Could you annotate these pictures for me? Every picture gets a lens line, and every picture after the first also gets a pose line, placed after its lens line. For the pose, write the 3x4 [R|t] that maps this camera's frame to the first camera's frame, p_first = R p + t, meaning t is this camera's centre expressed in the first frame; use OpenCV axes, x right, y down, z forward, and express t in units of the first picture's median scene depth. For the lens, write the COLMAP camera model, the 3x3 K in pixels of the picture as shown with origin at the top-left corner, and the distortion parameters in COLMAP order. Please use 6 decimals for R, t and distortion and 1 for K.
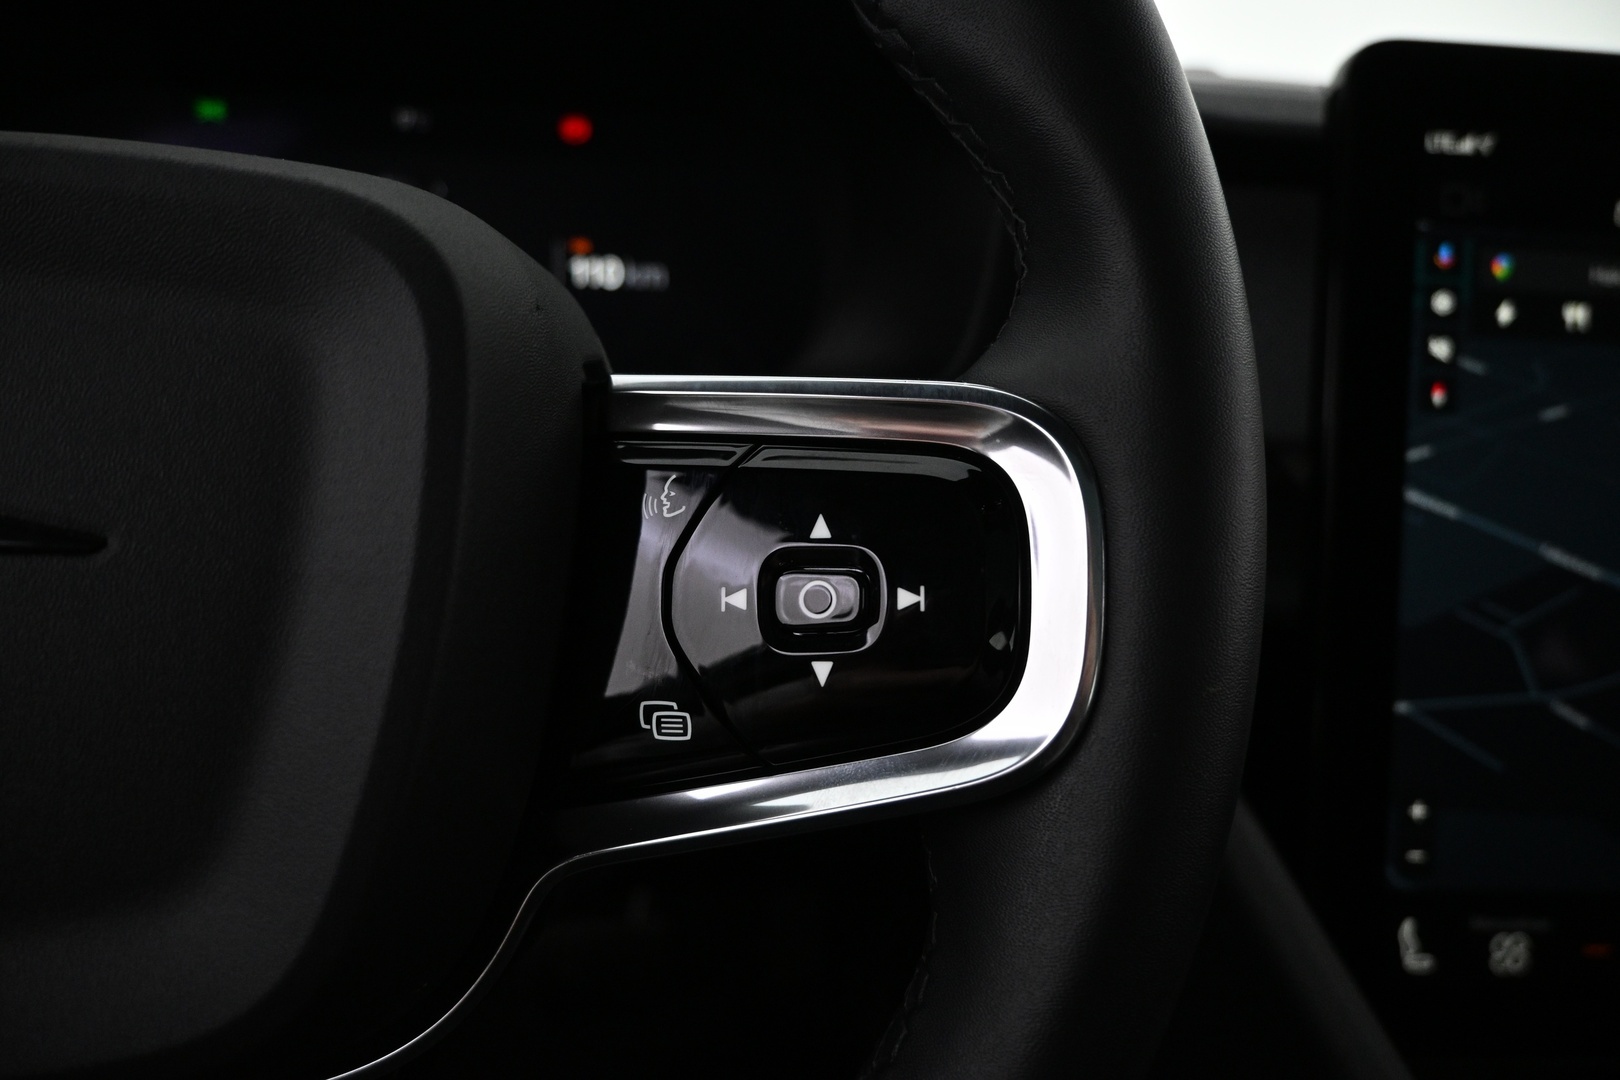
lens RADIAL K [[1101.7, 0, 810.4], [0, 1101.7, 536.4], [0, 0, 1]] dist [-0.005610, 0.000423]
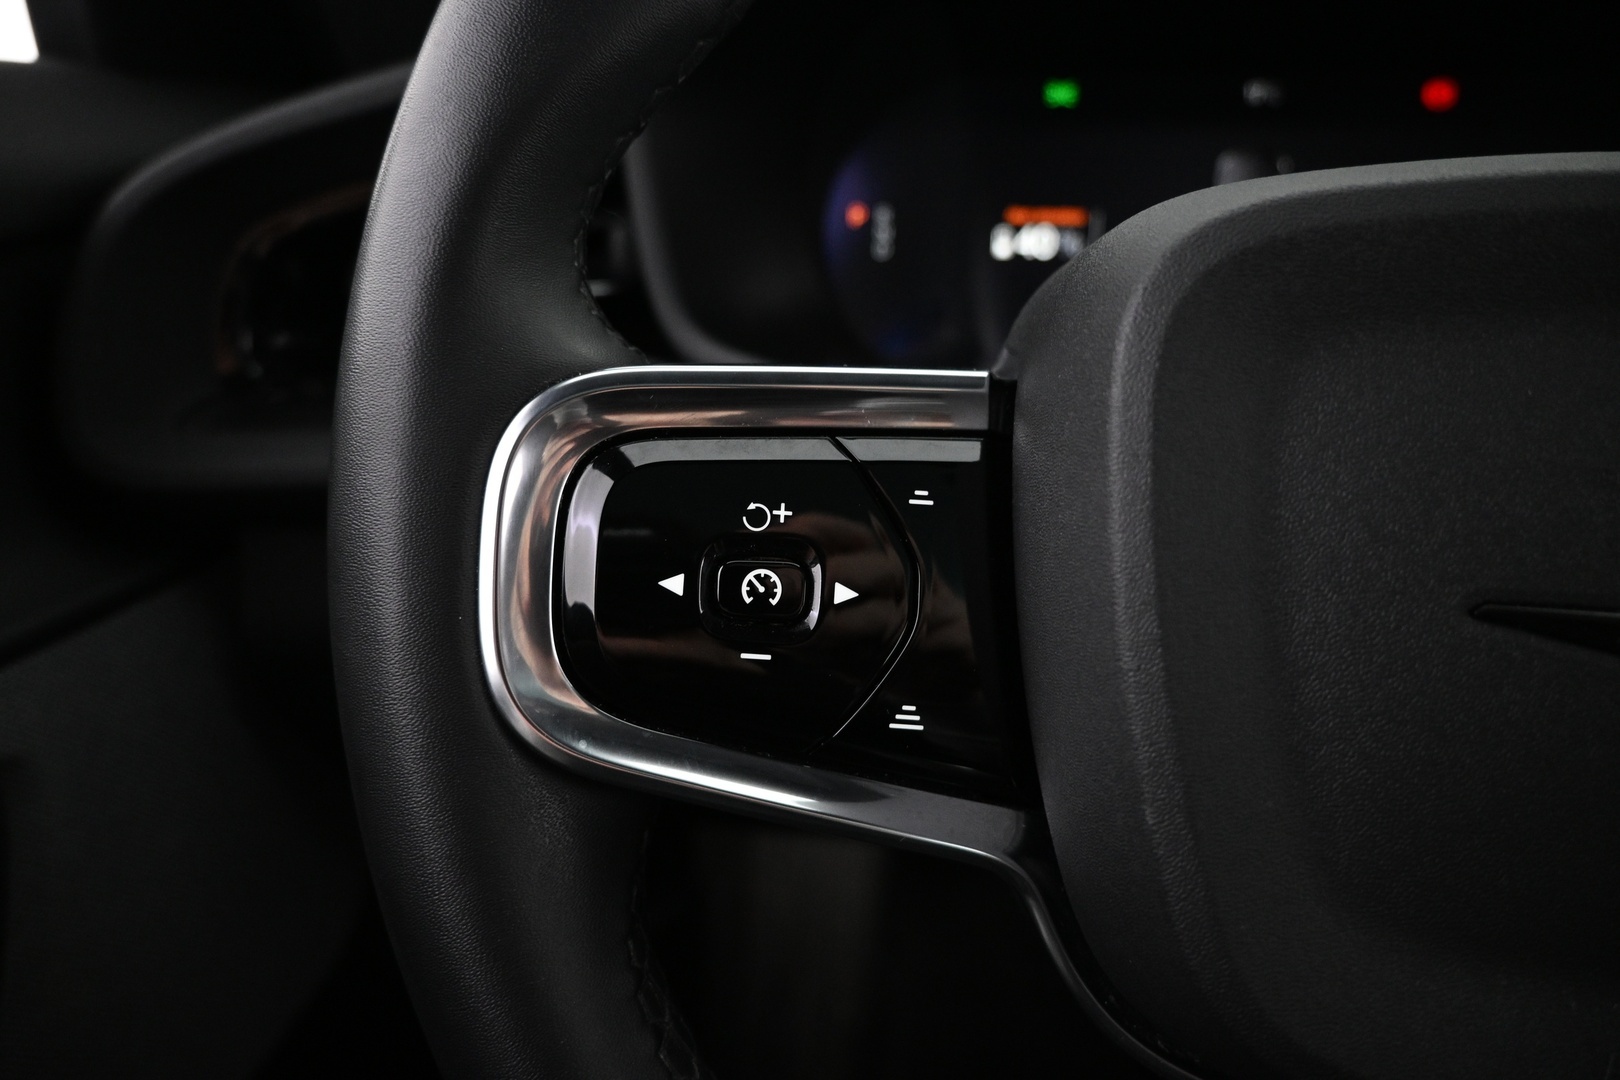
lens RADIAL K [[1101.7, 0, 802.6], [0, 1101.7, 528.7], [0, 0, 1]] dist [-0.005610, 0.000423]
pose [[0.962003, 0.041315, -0.269896, -0.623066], [-0.031575, 0.998687, 0.040334, -0.028986], [0.271208, -0.030280, 0.962044, -0.071134]]
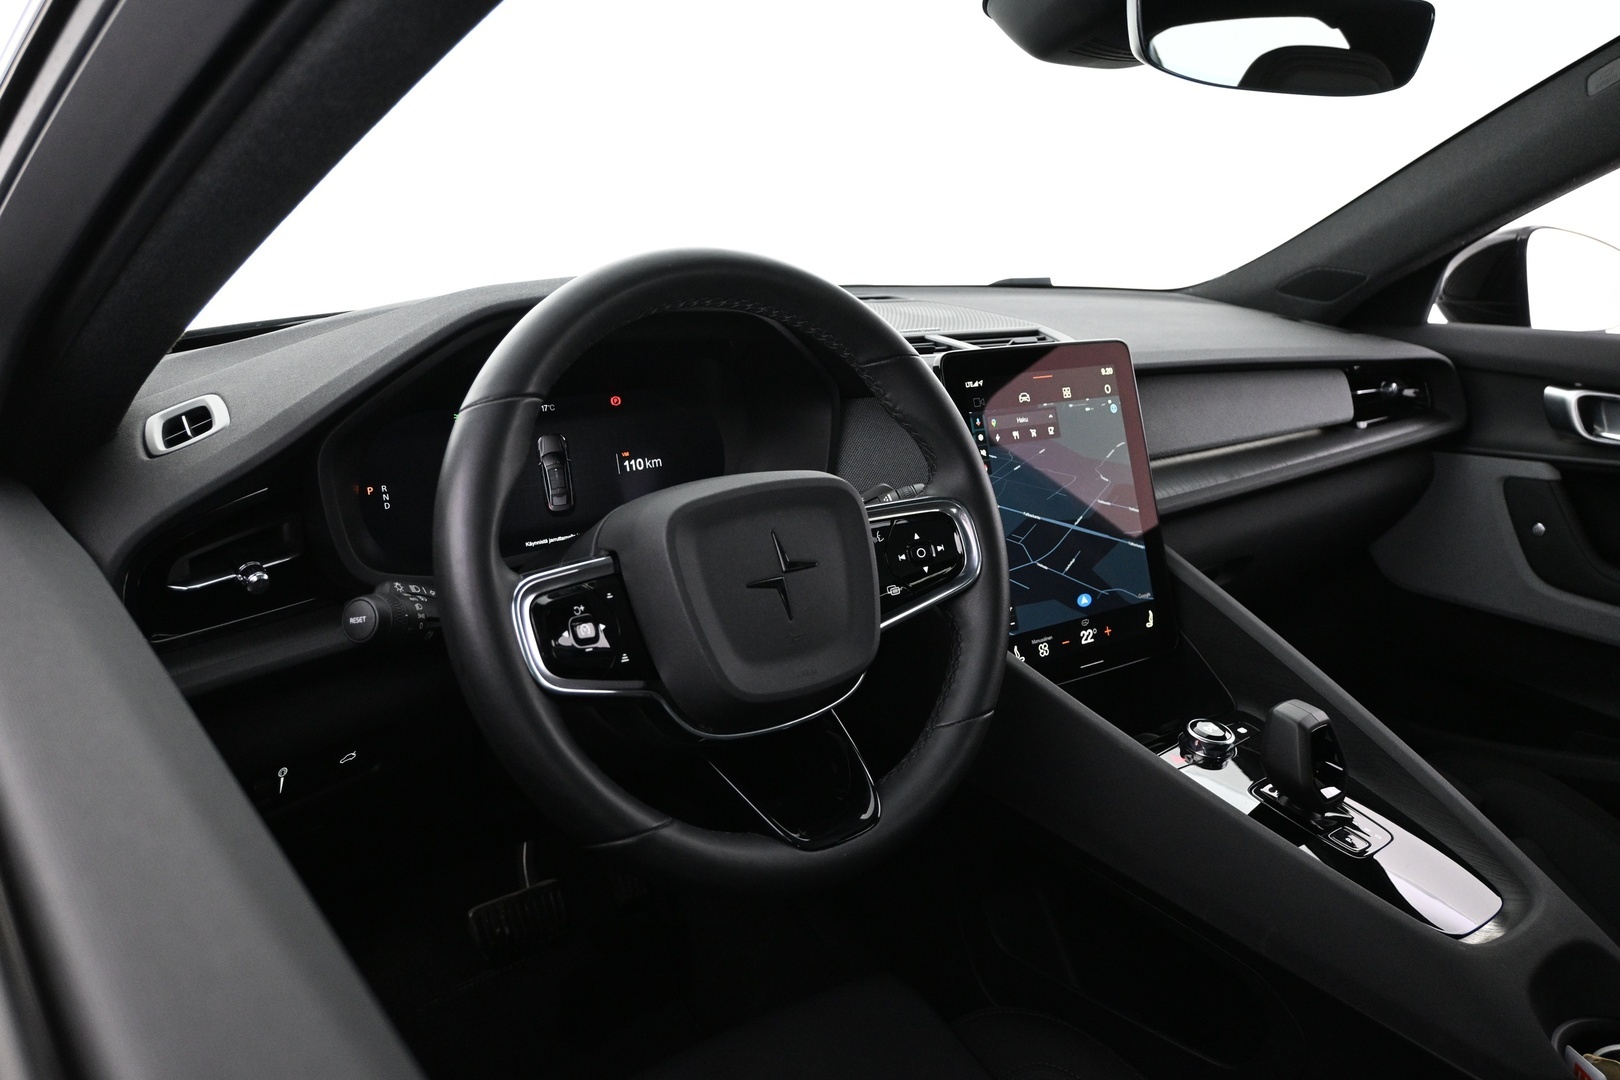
lens RADIAL K [[1259.3, 0, 816.0], [0, 1259.3, 533.7], [0, 0, 1]] dist [-0.008021, 0.002483]
pose [[0.845793, -0.183482, 0.500968, -1.532915], [0.210501, 0.977590, 0.002654, -0.062276], [-0.490229, 0.103209, 0.865462, -1.673489]]
